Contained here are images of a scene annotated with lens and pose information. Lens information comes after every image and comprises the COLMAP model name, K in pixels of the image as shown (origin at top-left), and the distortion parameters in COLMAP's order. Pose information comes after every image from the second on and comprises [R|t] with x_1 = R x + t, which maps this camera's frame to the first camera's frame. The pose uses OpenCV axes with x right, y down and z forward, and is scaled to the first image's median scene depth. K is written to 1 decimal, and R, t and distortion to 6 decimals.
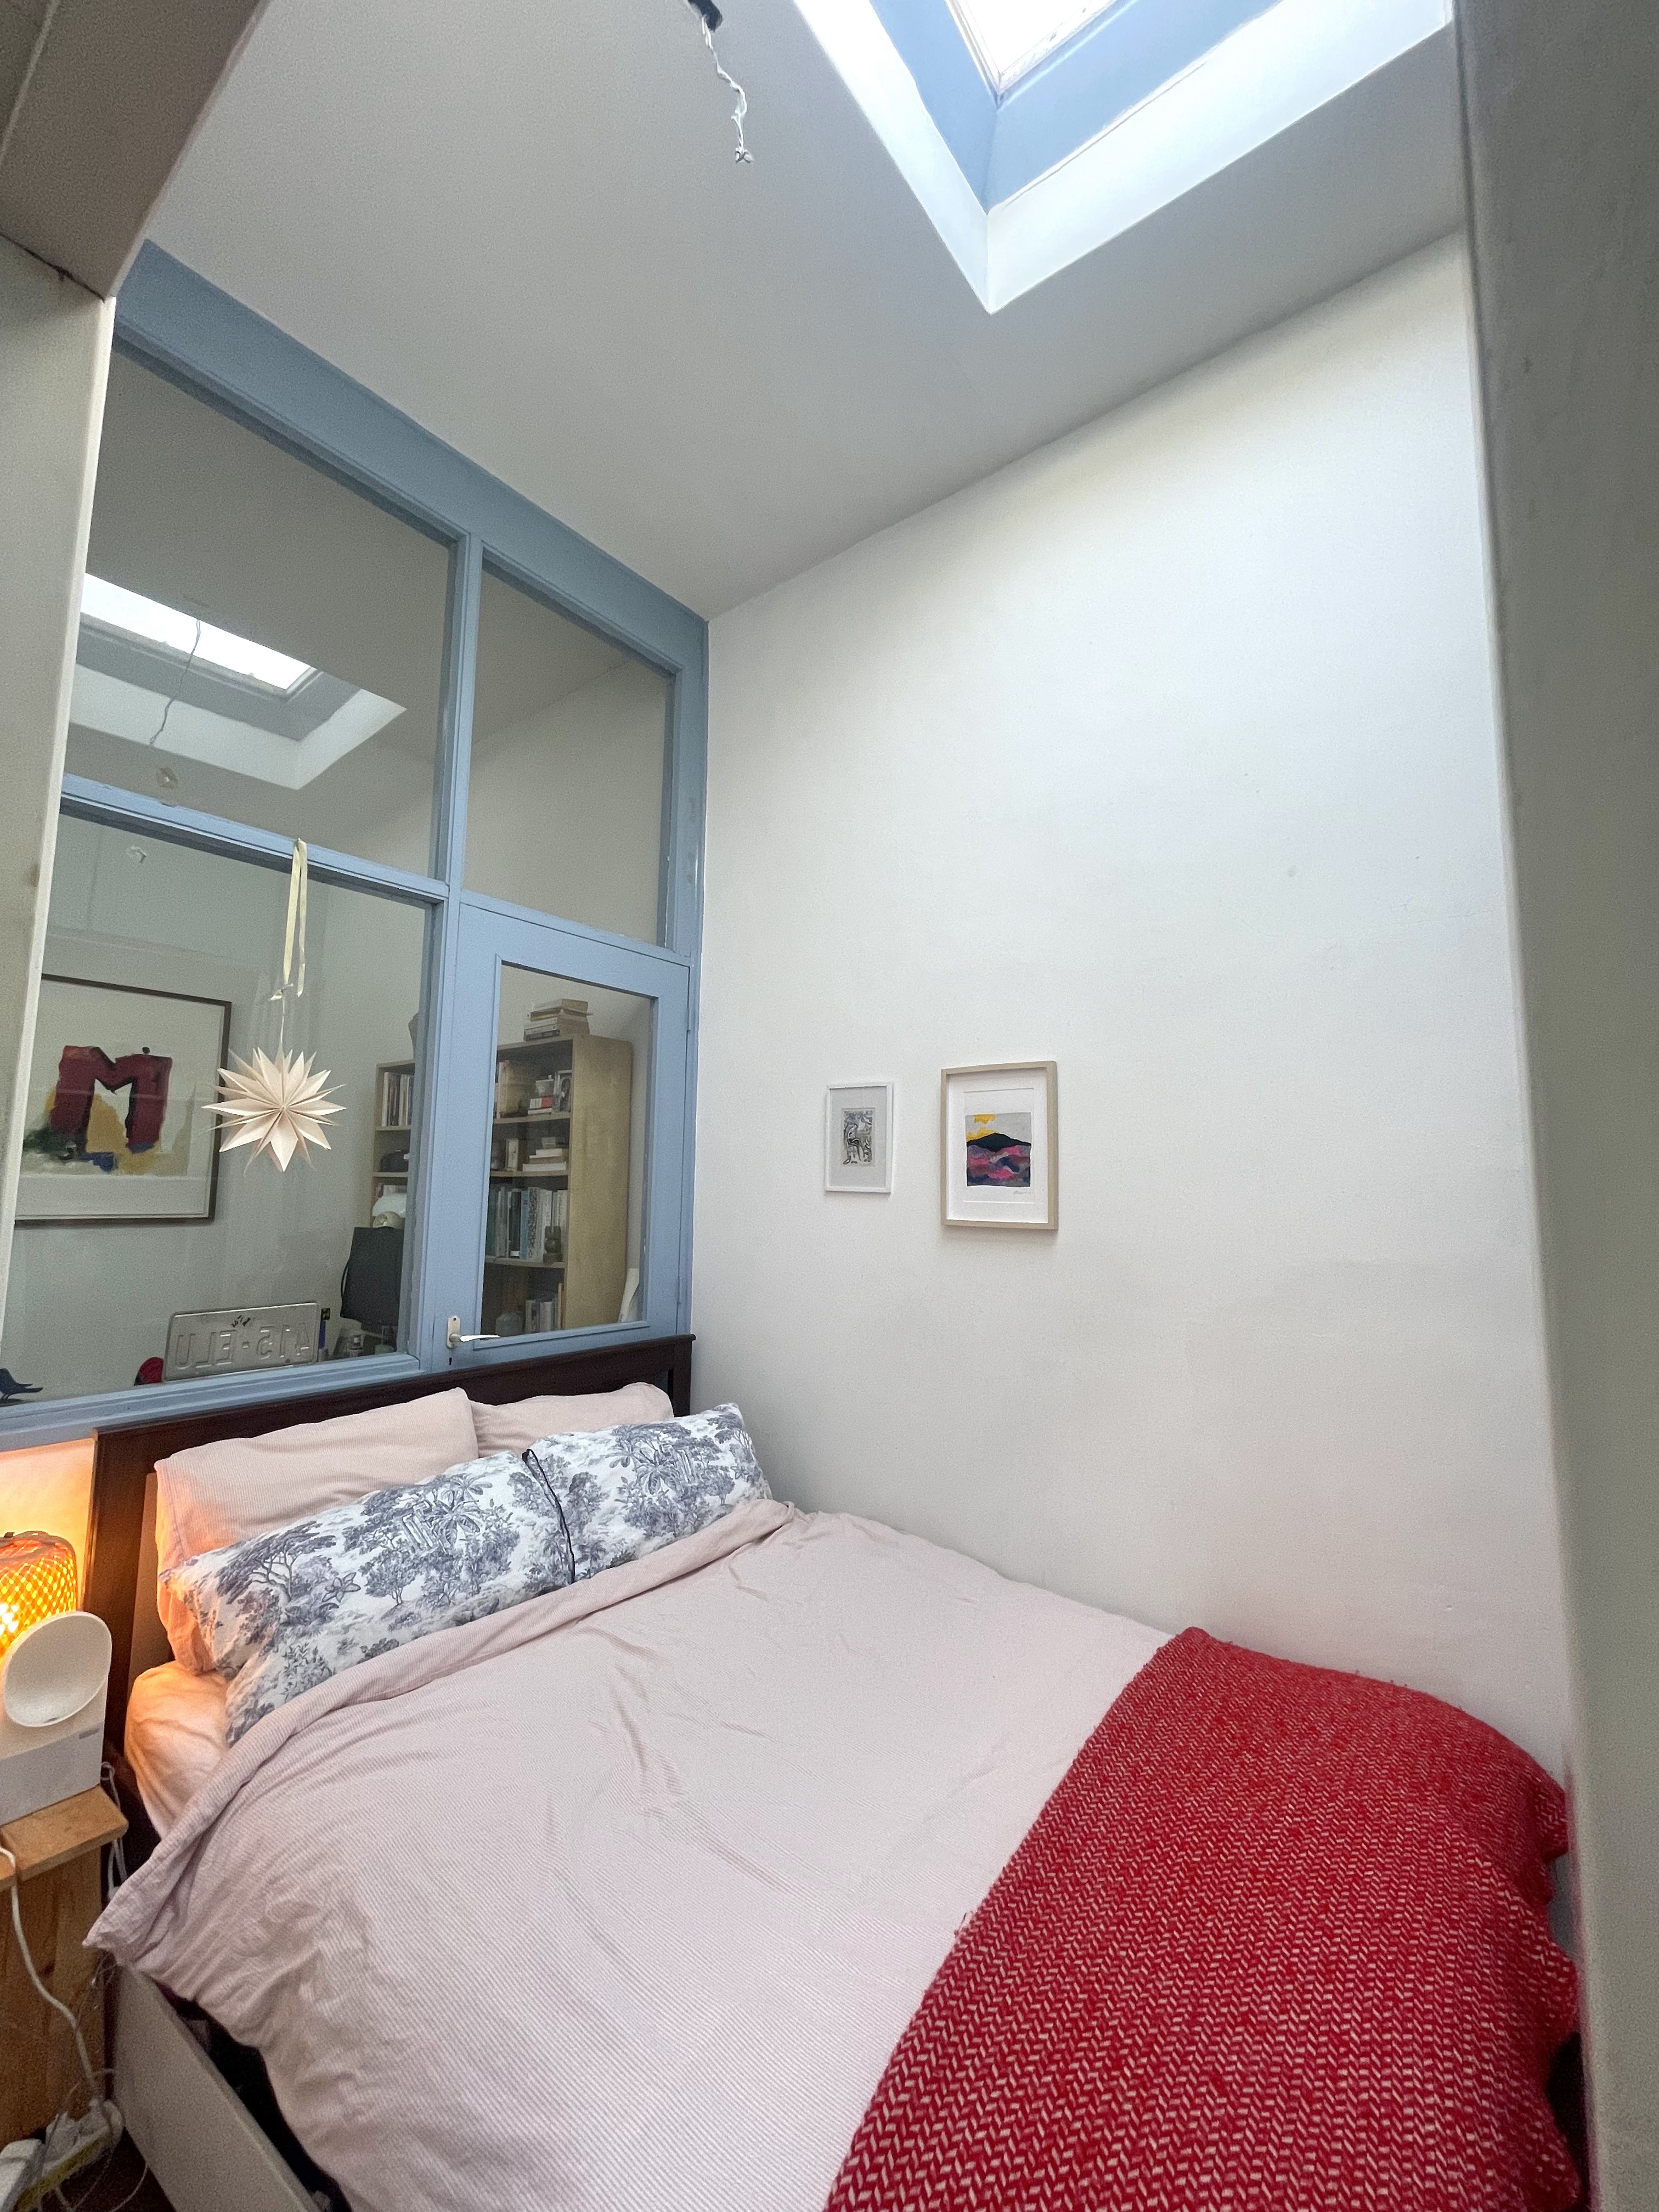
lens RADIAL K [[897.2, 0, 829.5], [0, 897.2, 1106.0], [0, 0, 1]] dist [0.002259, 0.000162]
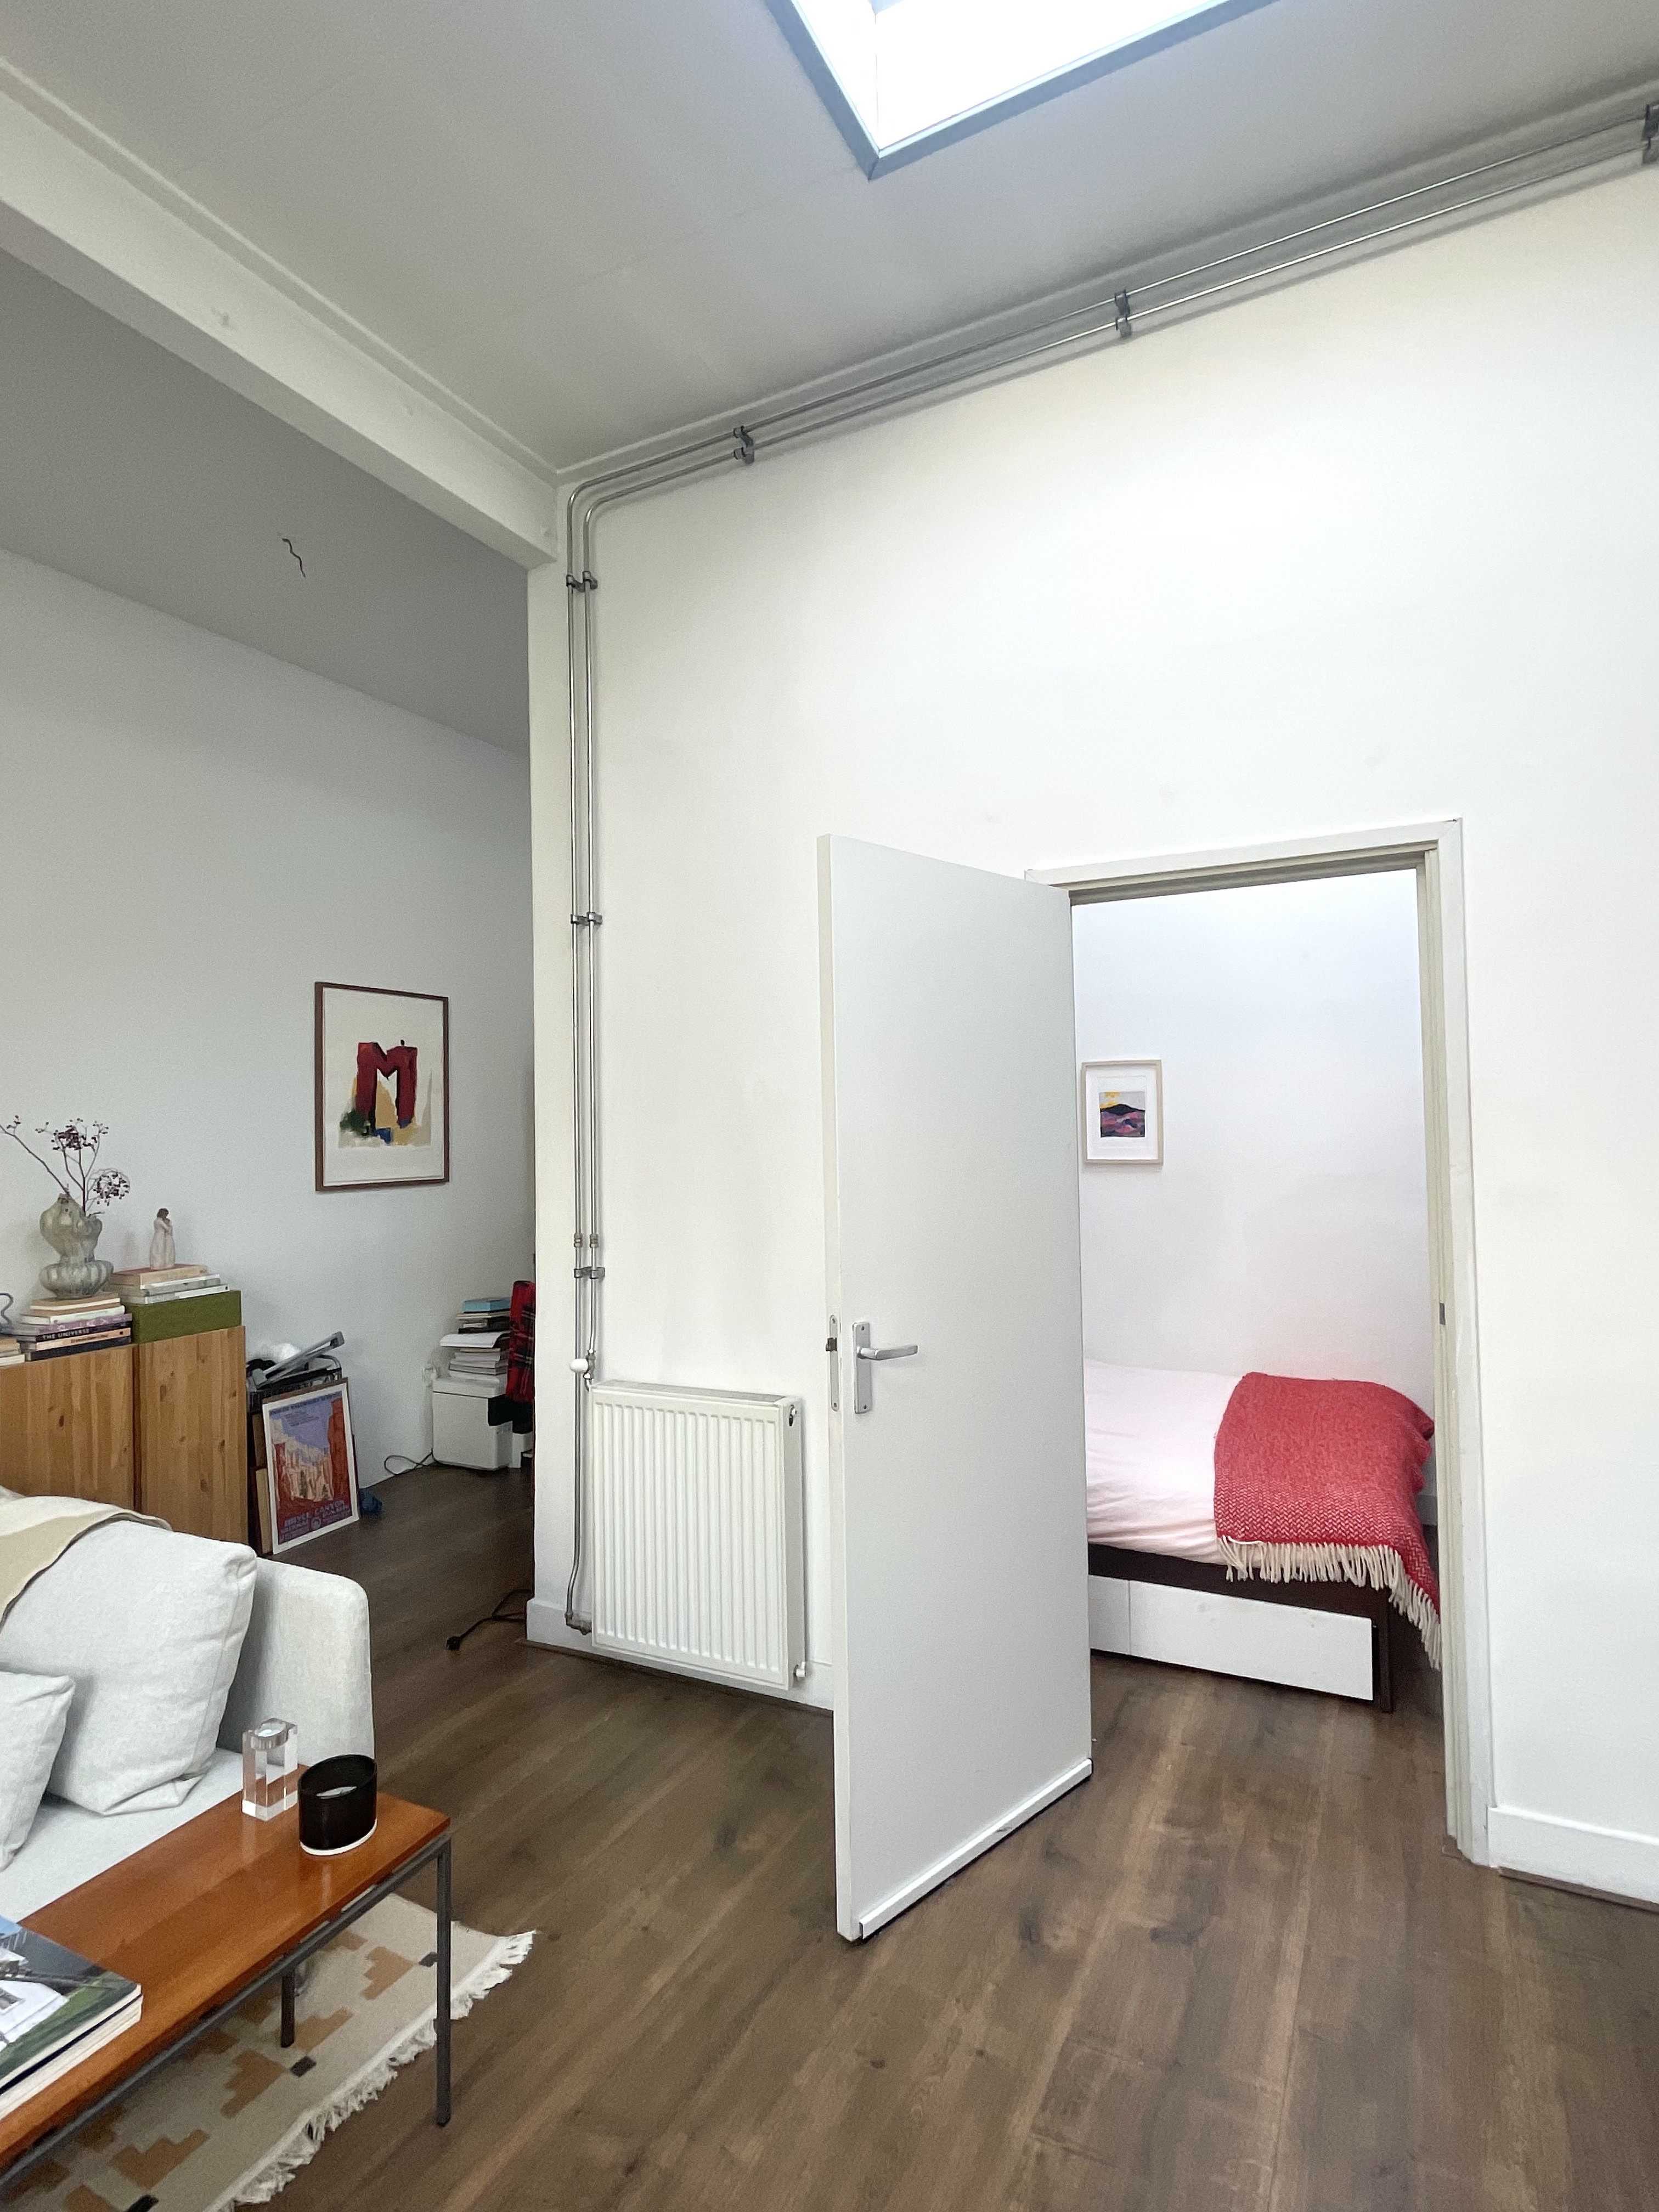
lens RADIAL K [[1131.6, 0, 829.5], [0, 1131.6, 1106.0], [0, 0, 1]] dist [-0.004636, -0.001425]
pose [[0.979866, -0.023190, 0.198306, -0.548678], [0.009237, 0.997434, 0.070999, -0.086505], [-0.199443, -0.067738, 0.977565, -0.654157]]
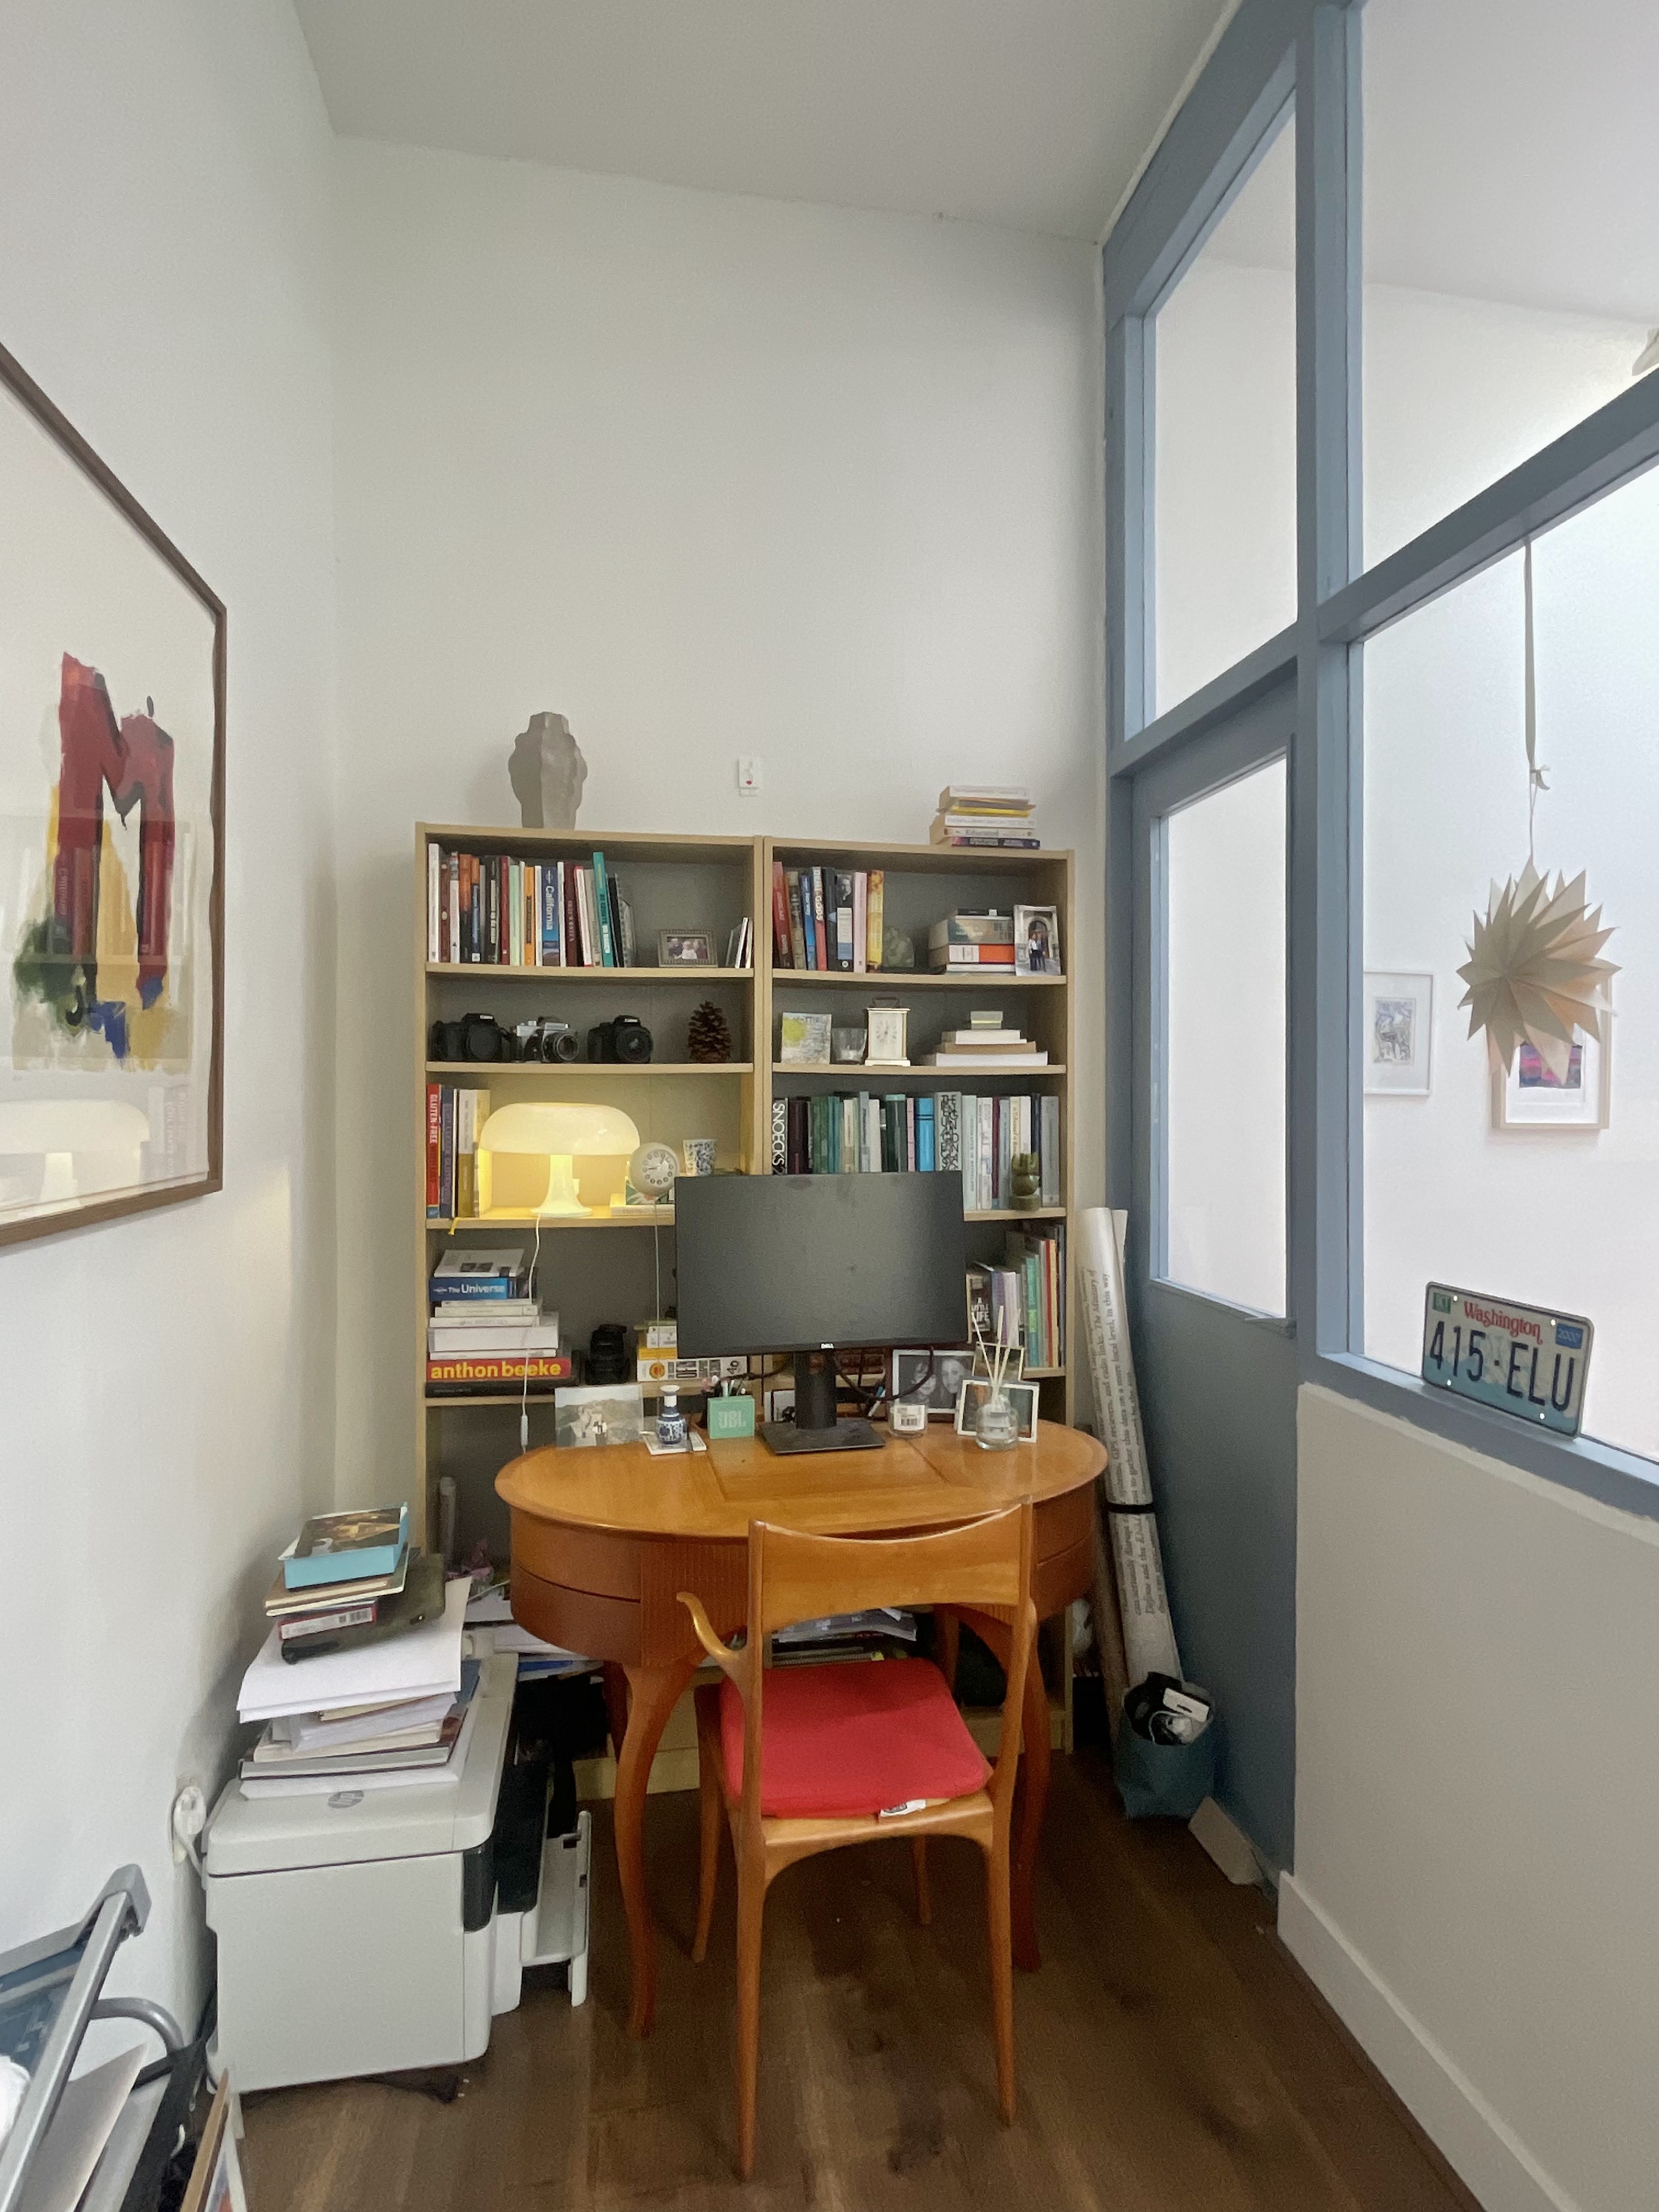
lens RADIAL K [[1233.6, 0, 829.5], [0, 1233.6, 1106.0], [0, 0, 1]] dist [-0.000714, 0.000285]
pose [[0.664832, -0.018298, 0.746769, -1.026247], [-0.063205, 0.994737, 0.080643, 0.038080], [-0.744314, -0.100813, 0.660176, 0.525811]]
